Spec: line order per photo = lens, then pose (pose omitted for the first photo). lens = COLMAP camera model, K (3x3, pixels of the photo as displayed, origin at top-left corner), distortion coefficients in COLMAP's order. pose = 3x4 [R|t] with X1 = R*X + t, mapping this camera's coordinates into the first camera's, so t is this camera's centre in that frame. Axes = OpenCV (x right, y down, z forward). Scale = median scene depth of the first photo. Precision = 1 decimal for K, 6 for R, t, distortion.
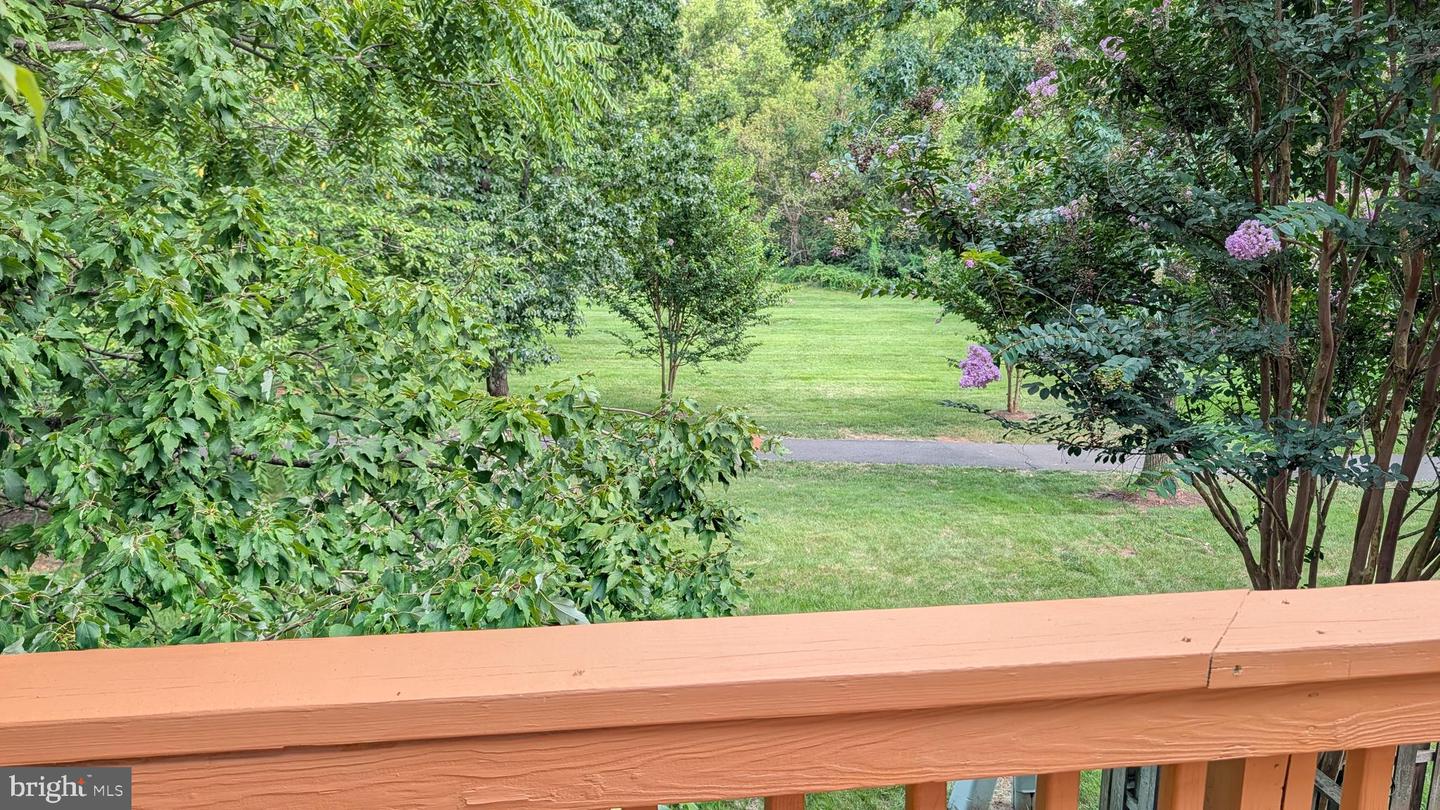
lens RADIAL K [[1056.7, 0, 716.0], [0, 1056.7, 402.3], [0, 0, 1]] dist [0.026492, -0.026727]
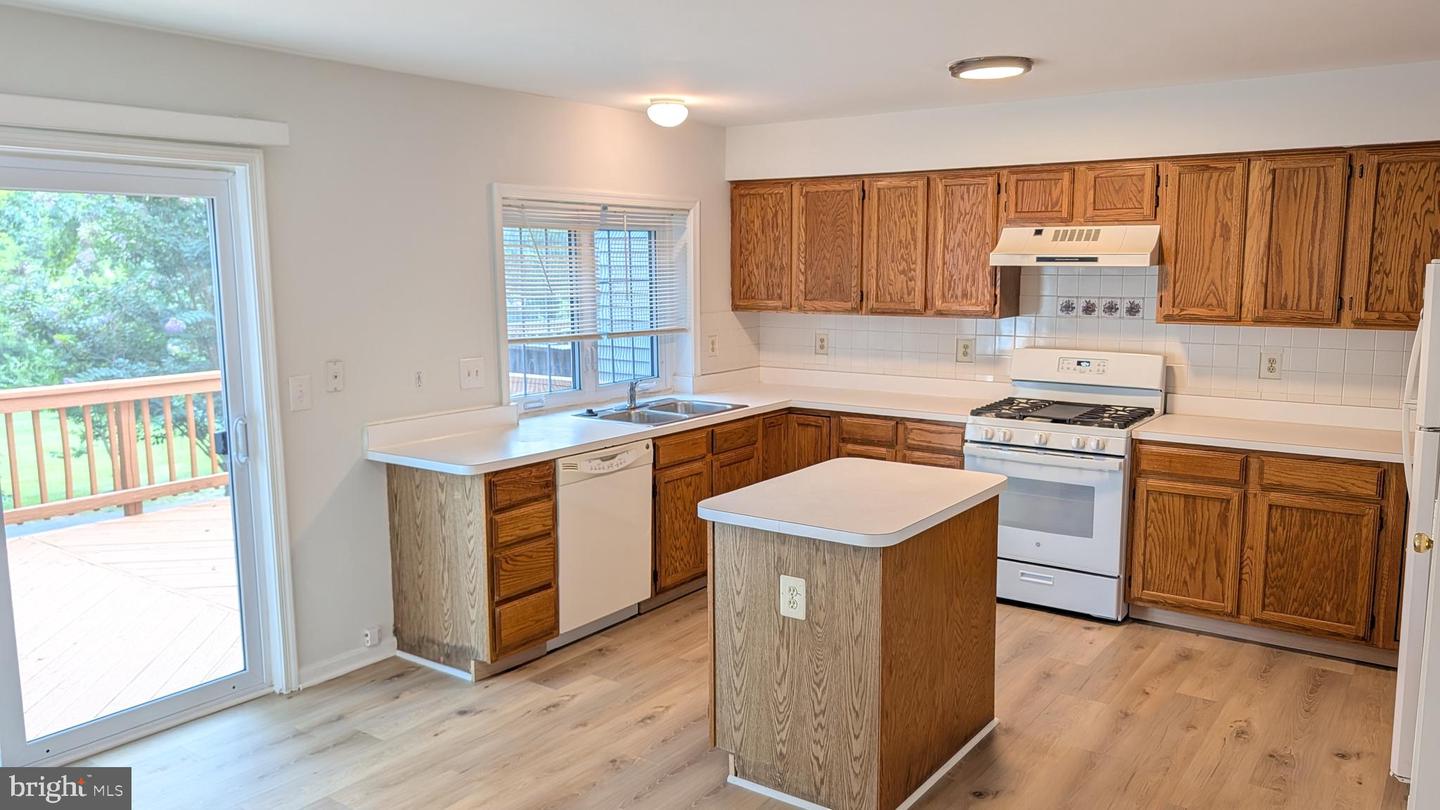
lens RADIAL K [[1056.7, 0, 722.5], [0, 1056.7, 409.9], [0, 0, 1]] dist [0.026492, -0.026727]
pose [[0.699789, -0.106513, 0.706364, -0.116086], [0.167915, 0.985642, -0.017726, 0.087038], [-0.694334, 0.131014, 0.707626, -0.474635]]
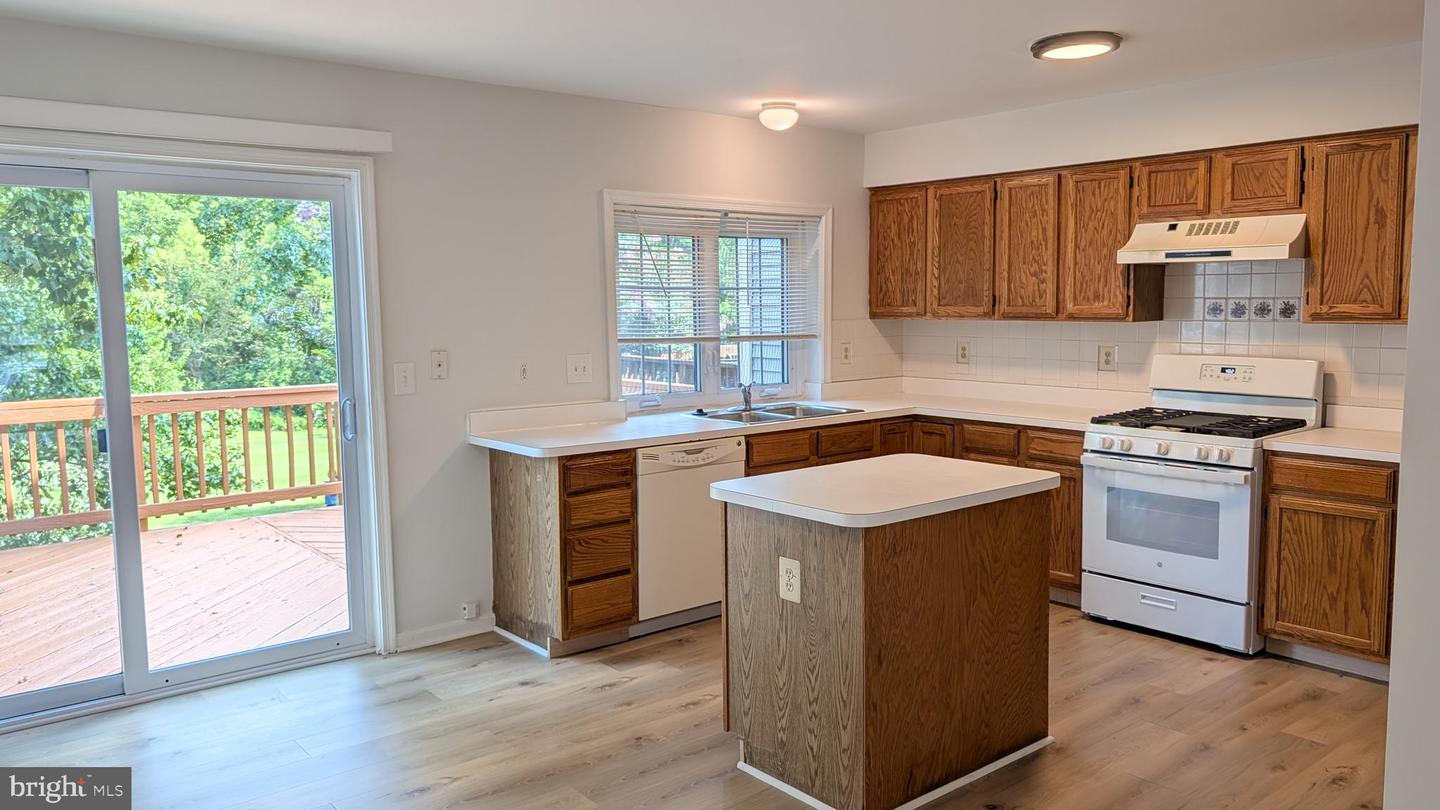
lens RADIAL K [[1056.7, 0, 734.1], [0, 1056.7, 407.1], [0, 0, 1]] dist [0.026492, -0.026727]
pose [[0.852336, -0.063641, 0.519108, -0.072695], [0.129337, 0.987388, -0.091310, 0.108167], [-0.506750, 0.144967, 0.849817, -0.508007]]
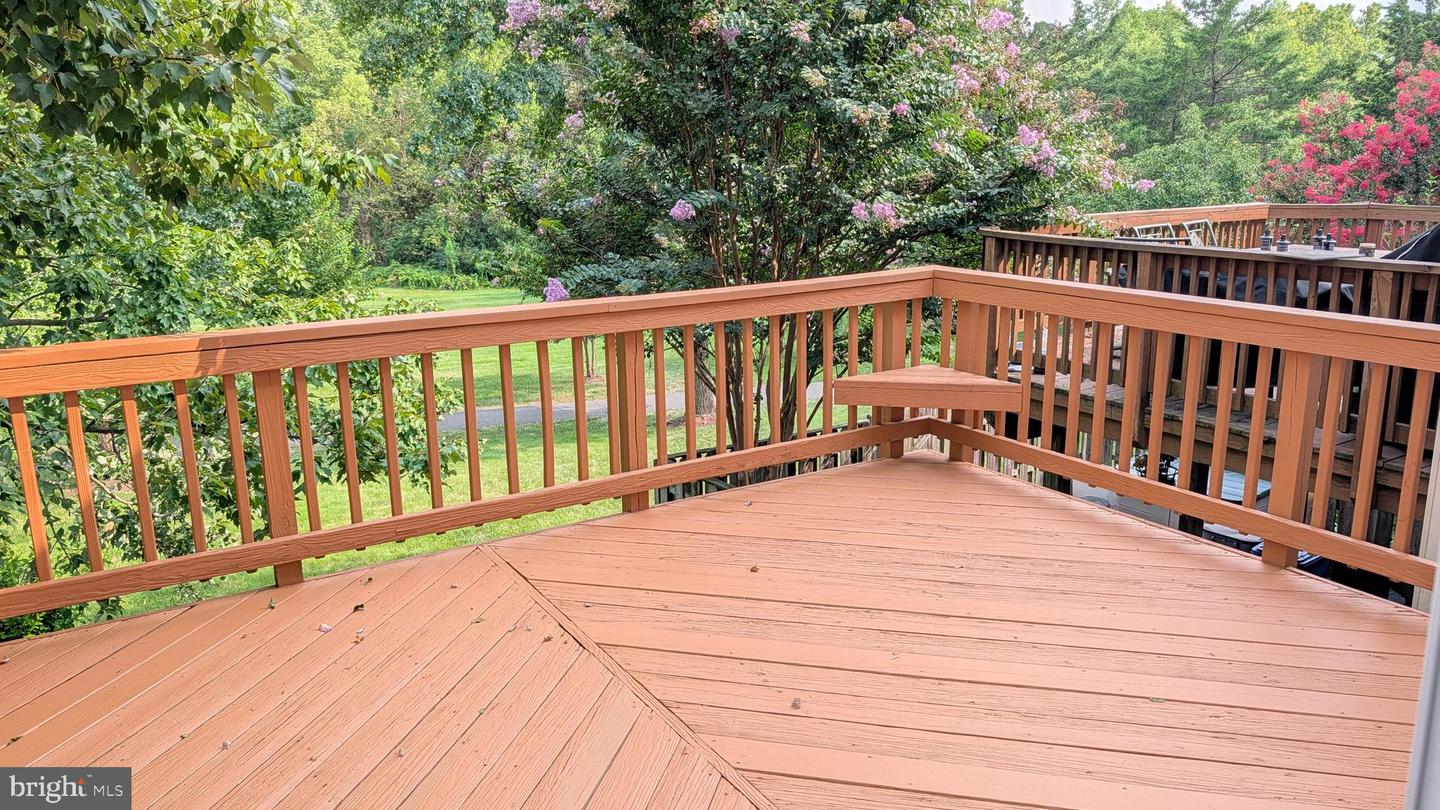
lens RADIAL K [[1056.7, 0, 728.7], [0, 1056.7, 395.7], [0, 0, 1]] dist [0.026492, -0.026727]
pose [[0.917225, -0.103405, 0.384716, -0.051312], [0.105112, 0.994321, 0.016652, 0.042291], [-0.384253, 0.025164, 0.922885, -0.212388]]
